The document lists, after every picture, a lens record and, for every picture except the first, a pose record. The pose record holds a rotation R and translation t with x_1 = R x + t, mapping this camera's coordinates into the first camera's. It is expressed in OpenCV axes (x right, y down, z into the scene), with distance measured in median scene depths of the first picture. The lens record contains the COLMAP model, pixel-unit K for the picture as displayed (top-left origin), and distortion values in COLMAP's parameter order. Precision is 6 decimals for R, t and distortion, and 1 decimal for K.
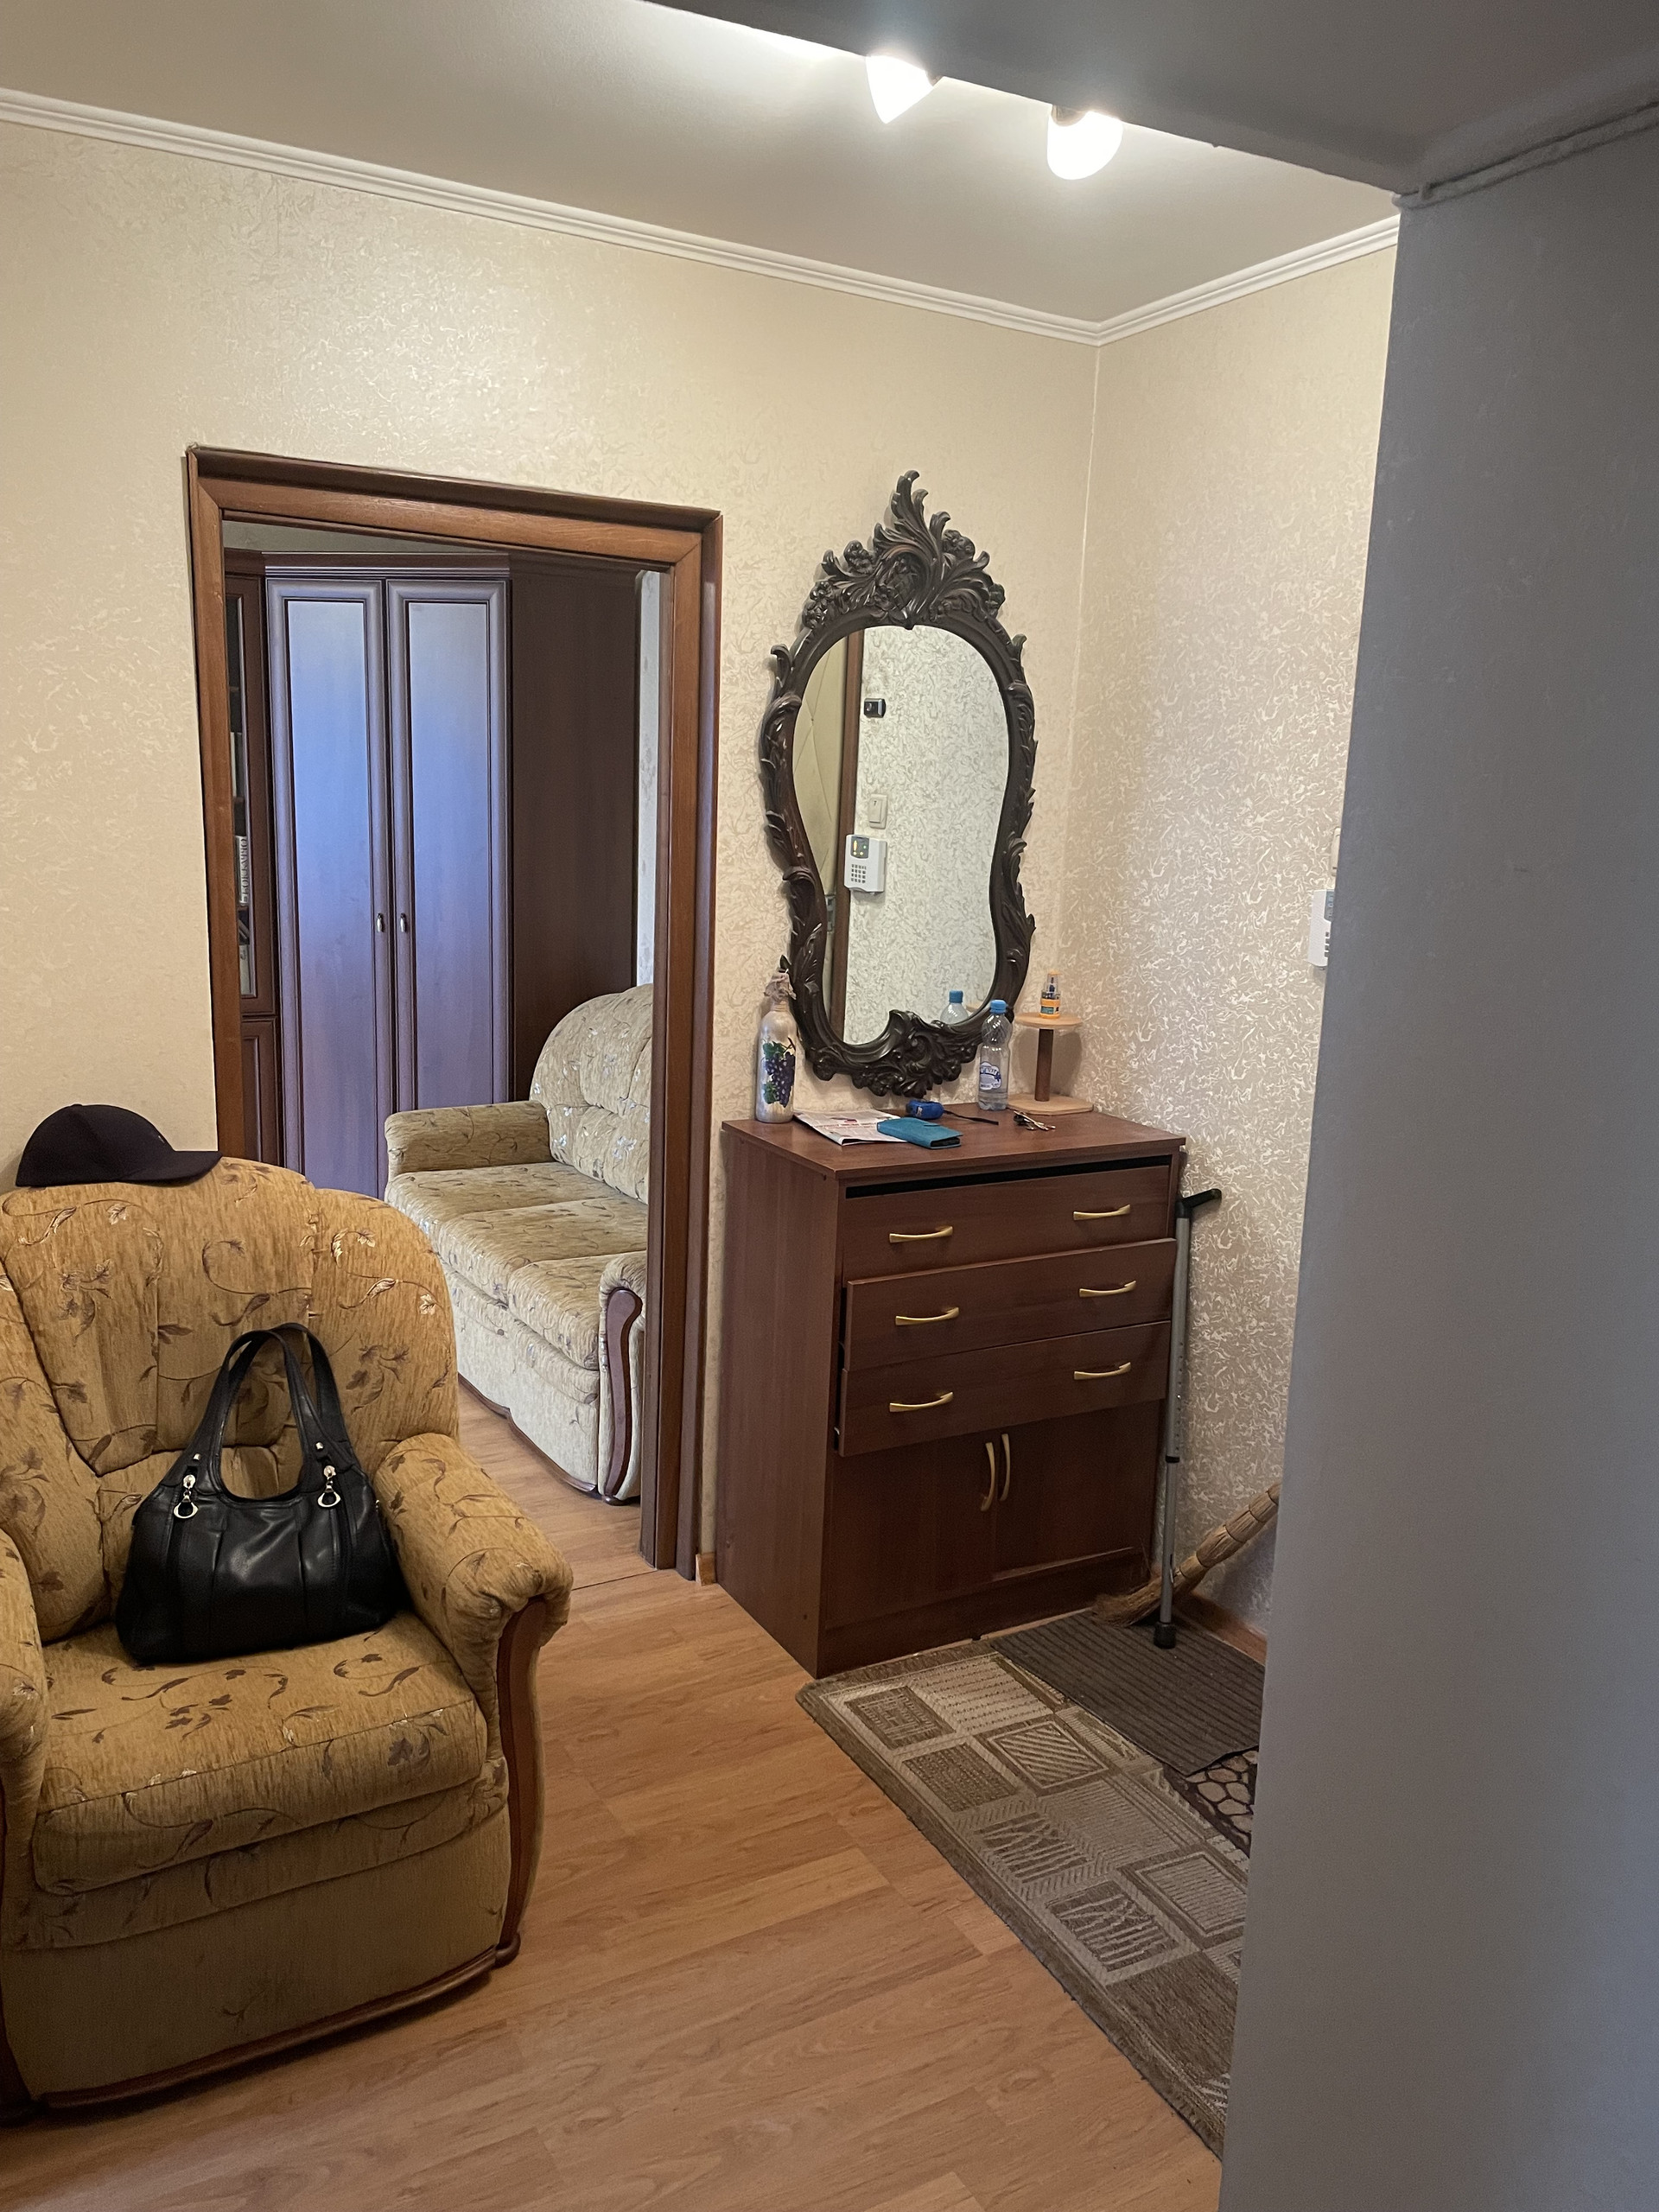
lens RADIAL K [[1646.5, 0, 823.6], [0, 1646.5, 1108.1], [0, 0, 1]] dist [0.093147, -0.116438]
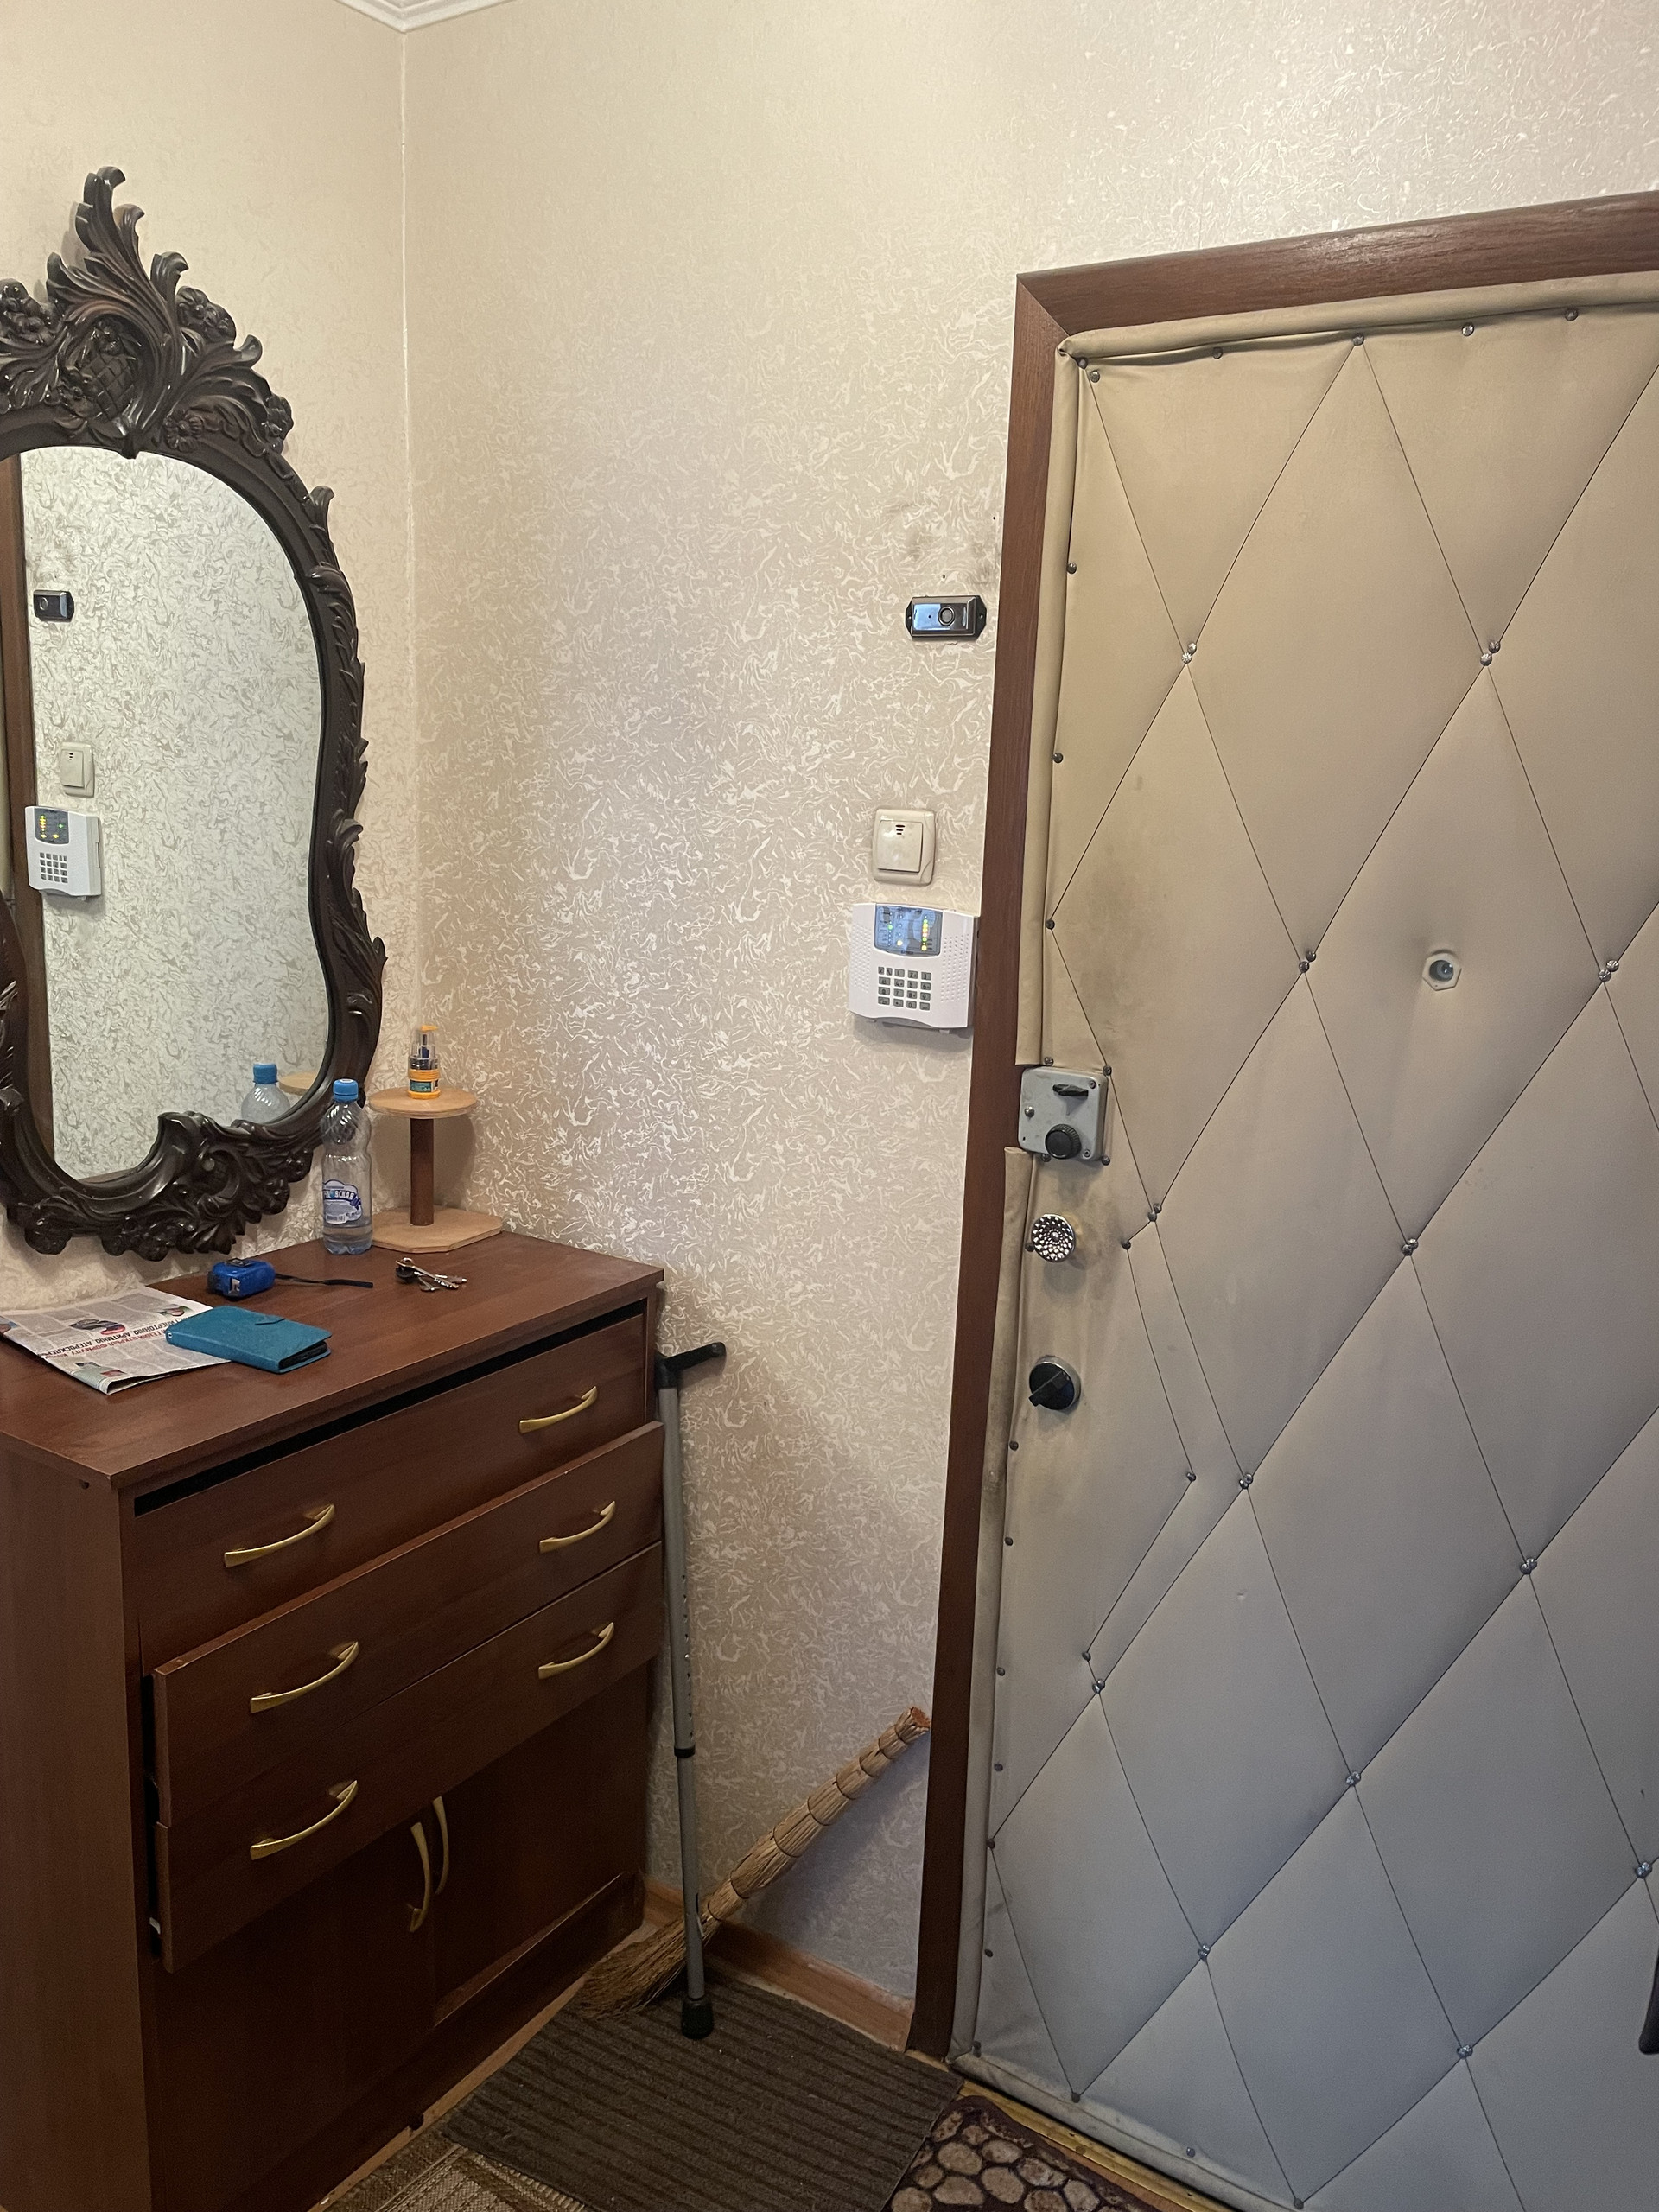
lens RADIAL K [[1646.5, 0, 823.6], [0, 1646.5, 1108.1], [0, 0, 1]] dist [0.093147, -0.116438]
pose [[0.889566, -0.097199, 0.446347, -0.014378], [0.082215, 0.995211, 0.052868, -0.074824], [-0.449348, -0.010333, 0.893297, 0.364643]]
